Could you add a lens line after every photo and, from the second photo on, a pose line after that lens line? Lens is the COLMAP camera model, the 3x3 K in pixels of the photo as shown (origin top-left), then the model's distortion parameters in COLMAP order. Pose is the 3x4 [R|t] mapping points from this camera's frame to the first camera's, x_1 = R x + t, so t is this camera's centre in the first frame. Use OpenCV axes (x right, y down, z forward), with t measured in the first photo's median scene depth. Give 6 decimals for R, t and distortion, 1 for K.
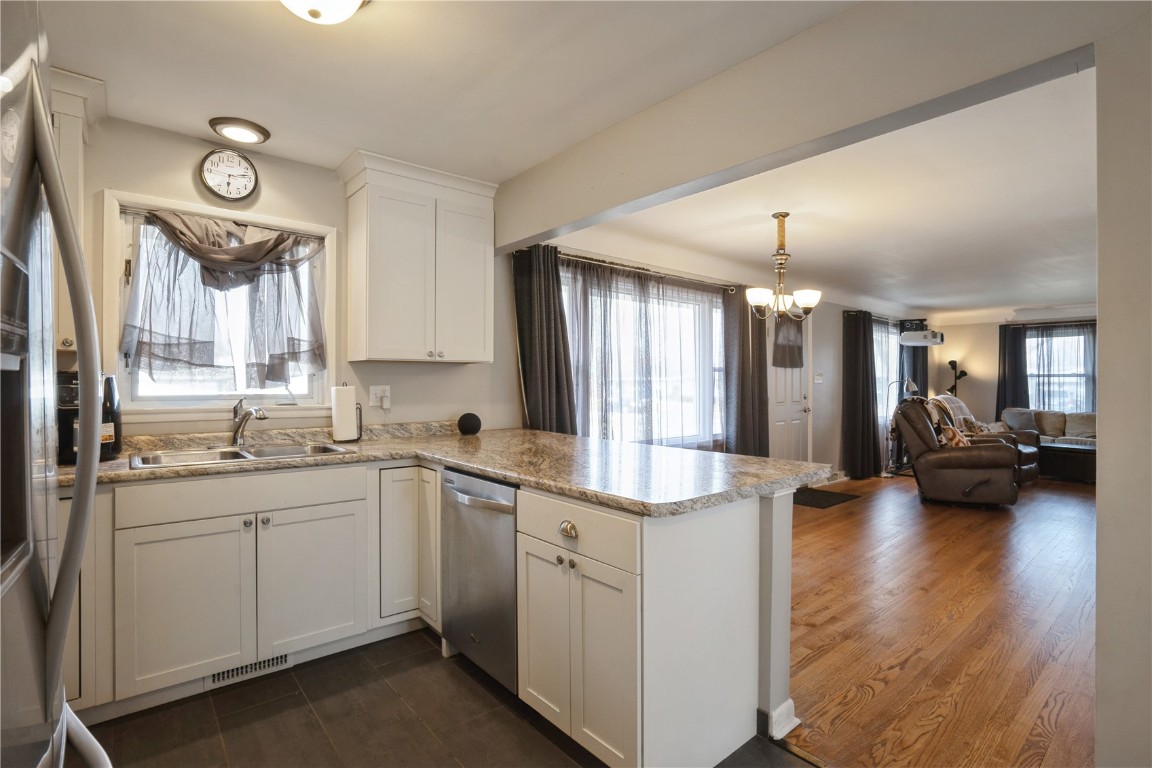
lens RADIAL K [[540.6, 0, 575.6], [0, 540.6, 386.7], [0, 0, 1]] dist [-0.029502, 0.004119]
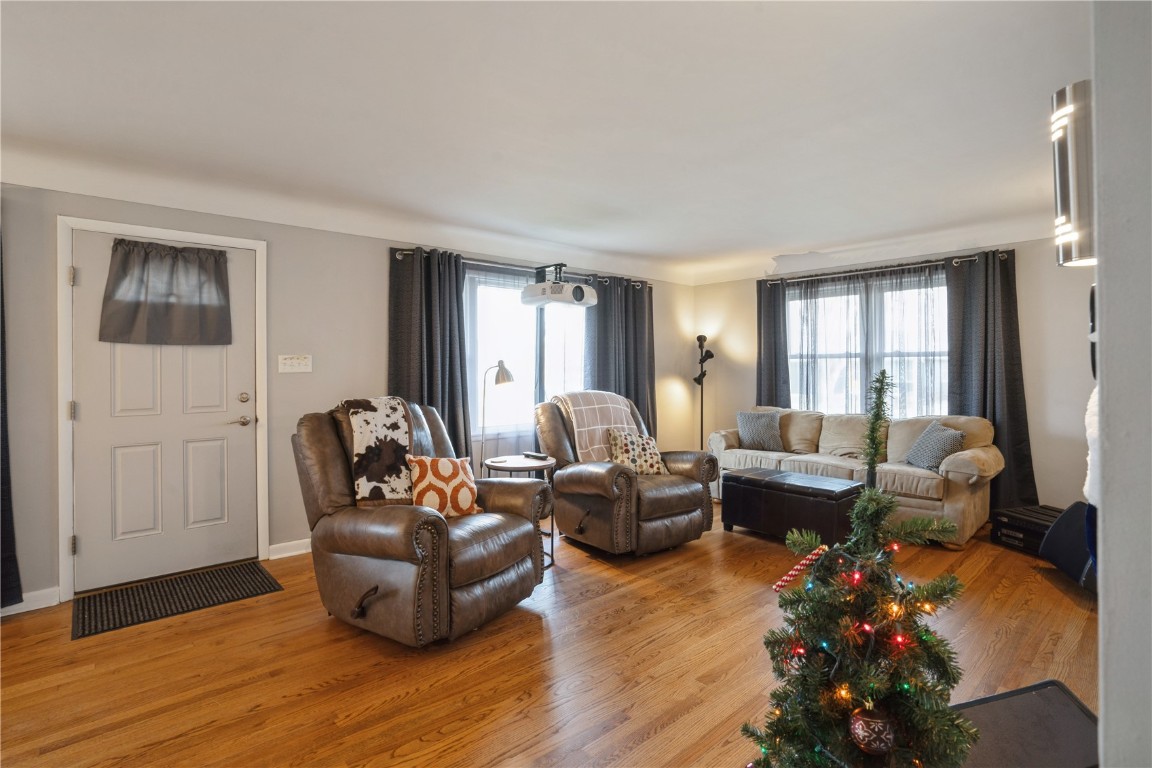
lens RADIAL K [[553.5, 0, 569.1], [0, 553.5, 372.7], [0, 0, 1]] dist [-0.023687, 0.002193]
pose [[0.999364, -0.006290, 0.035106, 1.734788], [0.005929, 0.999929, 0.010383, -0.030001], [-0.035169, -0.010168, 0.999330, 1.002528]]
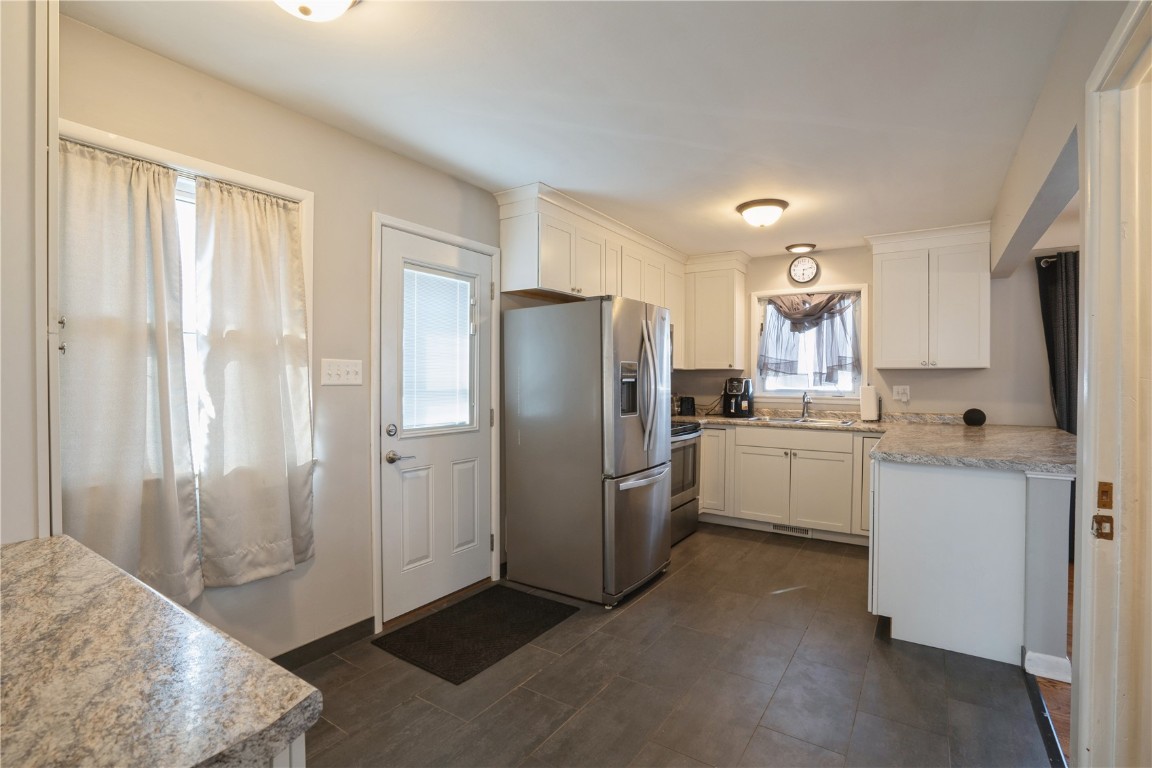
lens RADIAL K [[540.6, 0, 583.5], [0, 540.6, 388.0], [0, 0, 1]] dist [-0.029502, 0.004119]
pose [[0.297022, 0.015417, -0.954746, 0.819519], [-0.008078, 0.999874, 0.013633, -0.008959], [0.954837, 0.003664, 0.297109, -0.247203]]
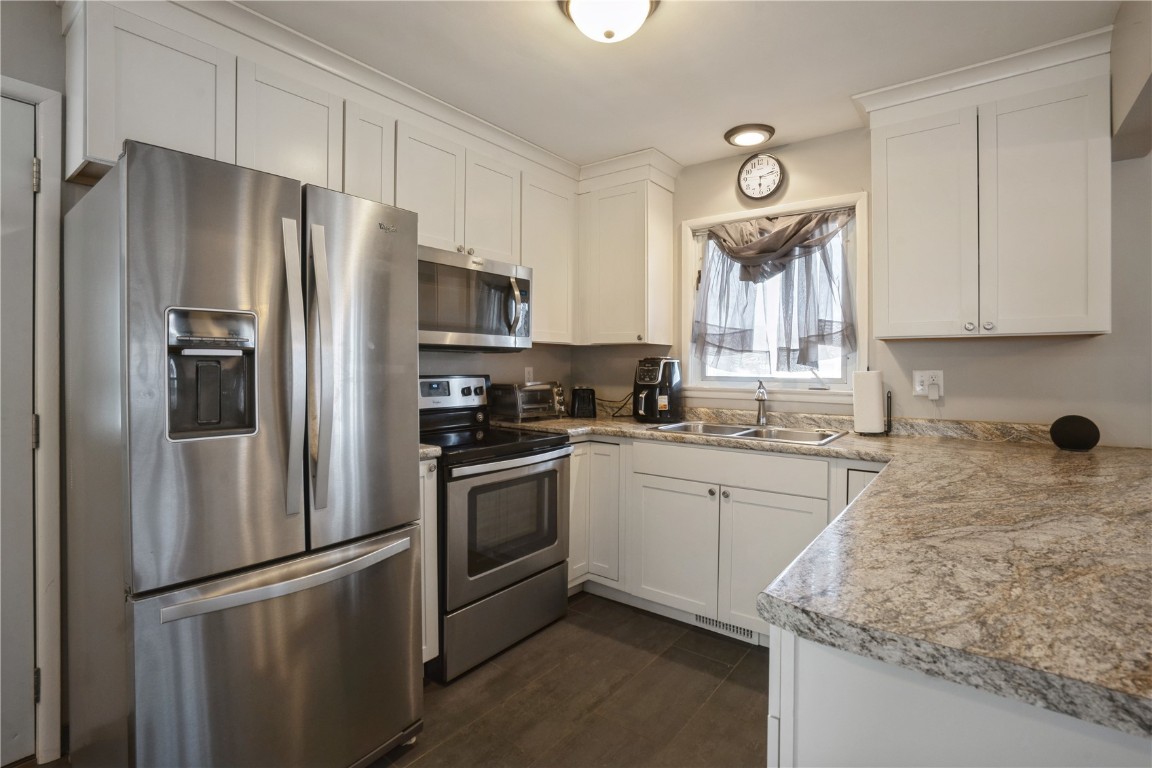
lens RADIAL K [[540.6, 0, 583.3], [0, 540.6, 369.0], [0, 0, 1]] dist [-0.029502, 0.004119]
pose [[0.228086, 0.005091, -0.973628, 0.316447], [-0.009975, 0.999946, 0.002891, -0.001075], [0.973590, 0.009053, 0.228125, 0.363707]]
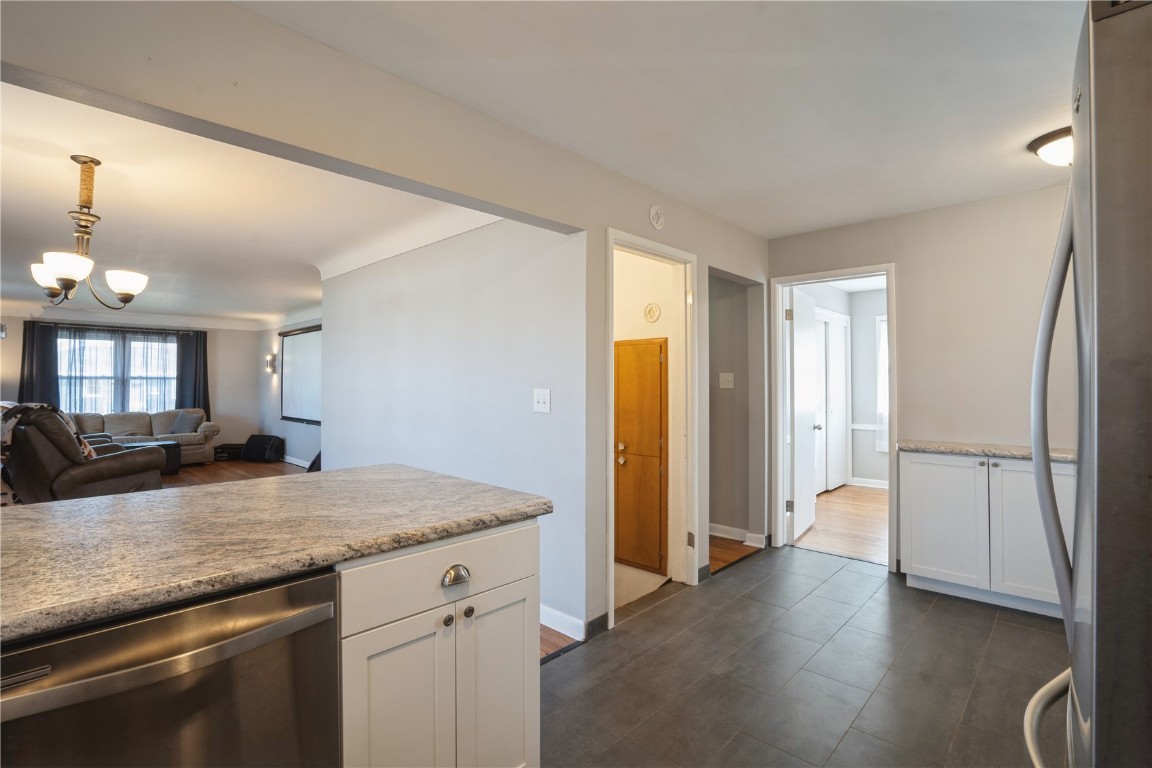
lens RADIAL K [[540.6, 0, 565.0], [0, 540.6, 374.0], [0, 0, 1]] dist [-0.029502, 0.004119]
pose [[-0.080877, 0.017042, 0.996578, -0.505731], [0.007481, 0.999836, -0.016490, -0.015192], [-0.996696, 0.006122, -0.080991, 0.540765]]
